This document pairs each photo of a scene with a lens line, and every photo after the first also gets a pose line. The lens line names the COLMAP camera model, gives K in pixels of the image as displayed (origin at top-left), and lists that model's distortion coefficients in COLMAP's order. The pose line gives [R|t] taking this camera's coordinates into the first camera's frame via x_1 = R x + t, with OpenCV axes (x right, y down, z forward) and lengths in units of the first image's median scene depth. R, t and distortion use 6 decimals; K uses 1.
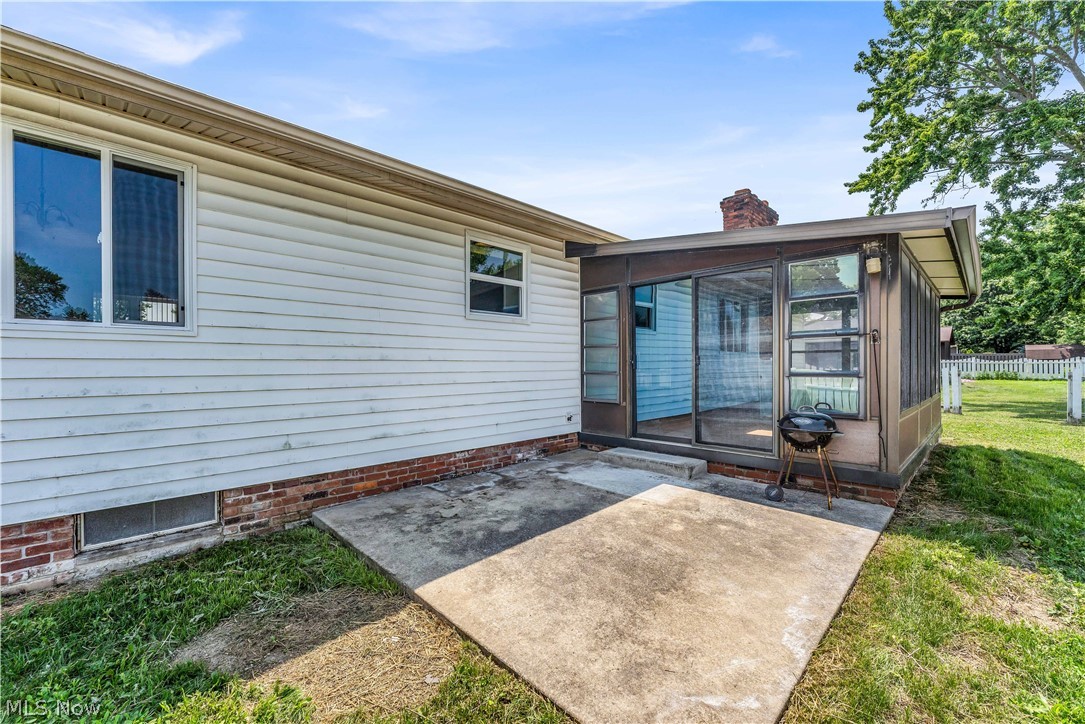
lens RADIAL K [[435.5, 0, 538.2], [0, 435.5, 368.1], [0, 0, 1]] dist [-0.001487, -0.000109]
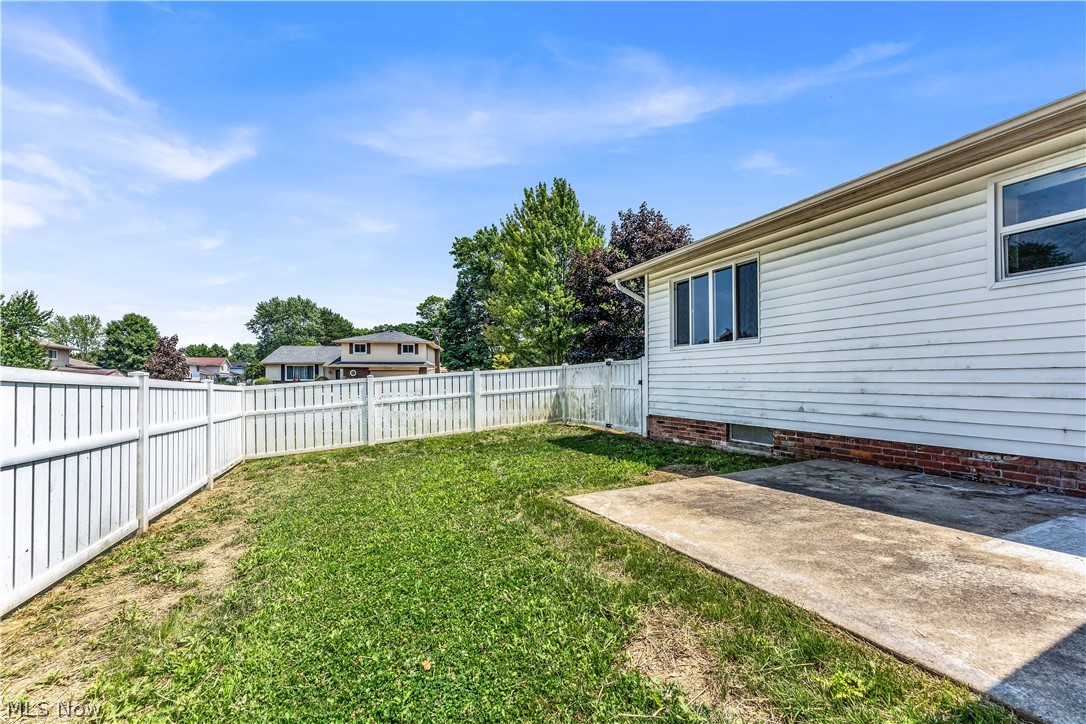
lens RADIAL K [[435.9, 0, 543.3], [0, 435.9, 374.6], [0, 0, 1]] dist [-0.001487, -0.000109]
pose [[-0.318450, -0.000329, -0.947940, 1.169238], [0.004127, 0.999990, -0.001733, 0.057578], [0.947931, -0.004464, -0.318445, 0.638058]]
